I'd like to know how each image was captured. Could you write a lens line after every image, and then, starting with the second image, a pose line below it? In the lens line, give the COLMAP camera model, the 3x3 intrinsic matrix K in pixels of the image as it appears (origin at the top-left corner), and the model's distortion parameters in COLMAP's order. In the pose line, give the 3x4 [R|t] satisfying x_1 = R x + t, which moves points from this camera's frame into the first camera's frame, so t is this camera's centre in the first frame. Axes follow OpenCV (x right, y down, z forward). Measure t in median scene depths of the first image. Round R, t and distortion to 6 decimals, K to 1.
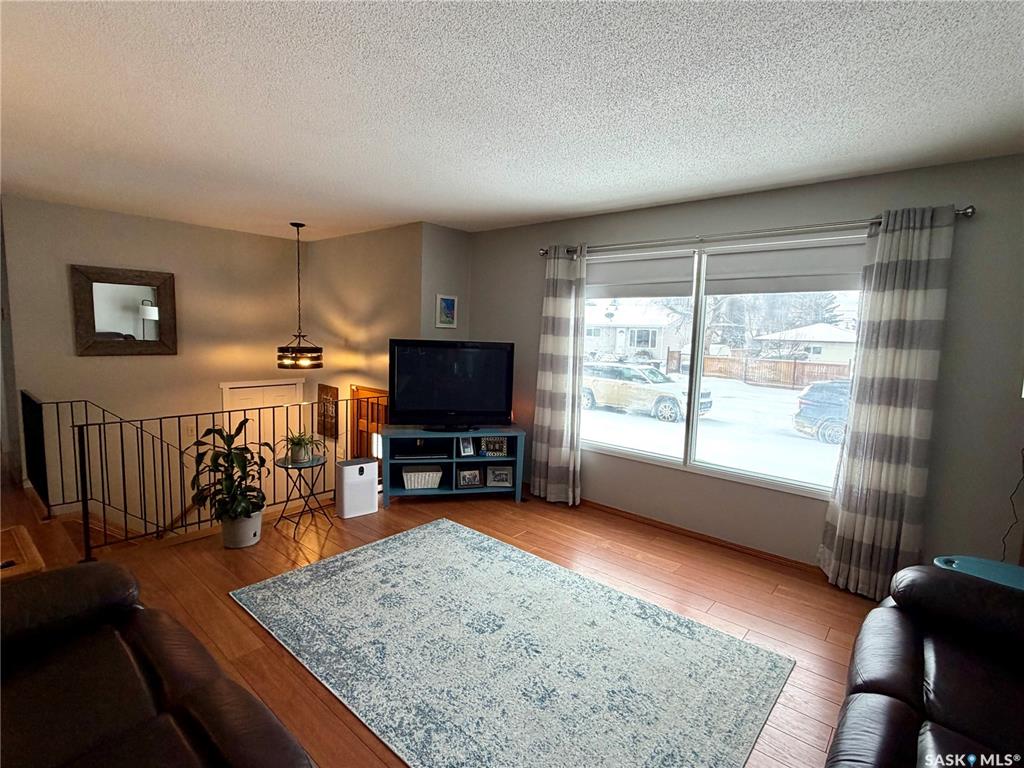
lens RADIAL K [[494.4, 0, 513.4], [0, 494.4, 380.6], [0, 0, 1]] dist [-0.000559, -0.000399]
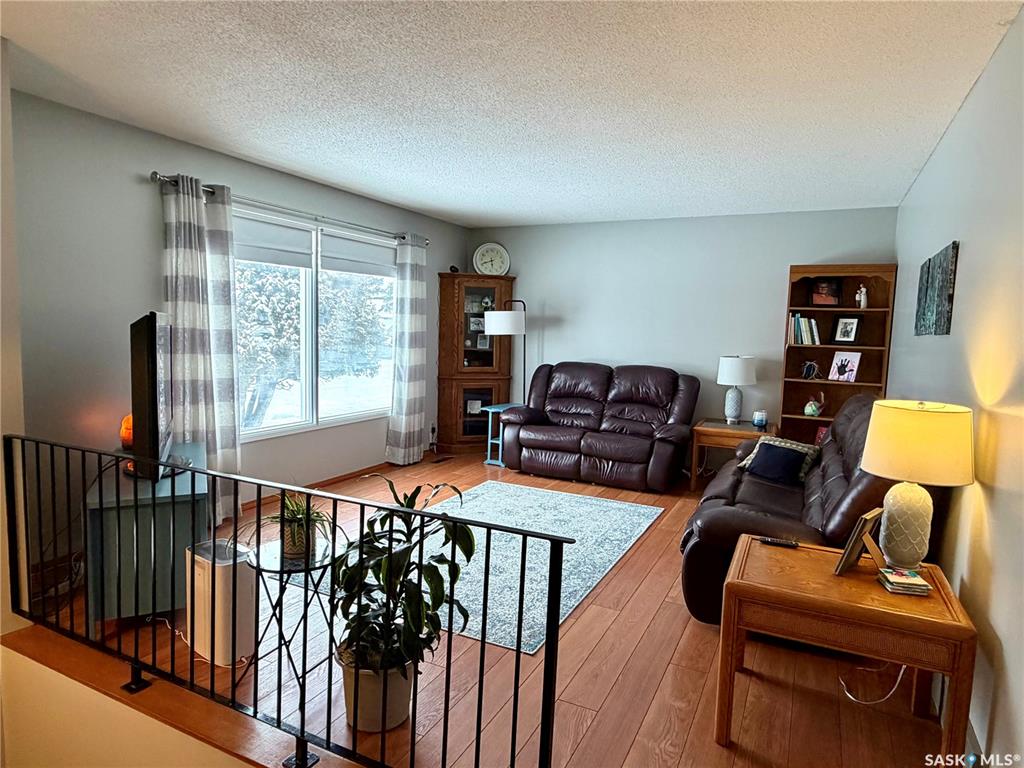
lens RADIAL K [[618.1, 0, 509.6], [0, 618.1, 385.9], [0, 0, 1]] dist [-0.001115, 0.002611]
pose [[-0.236800, -0.124773, 0.963513, -0.964797], [0.069417, 0.987012, 0.144876, -0.074310], [-0.969075, 0.101191, -0.225063, 0.815807]]
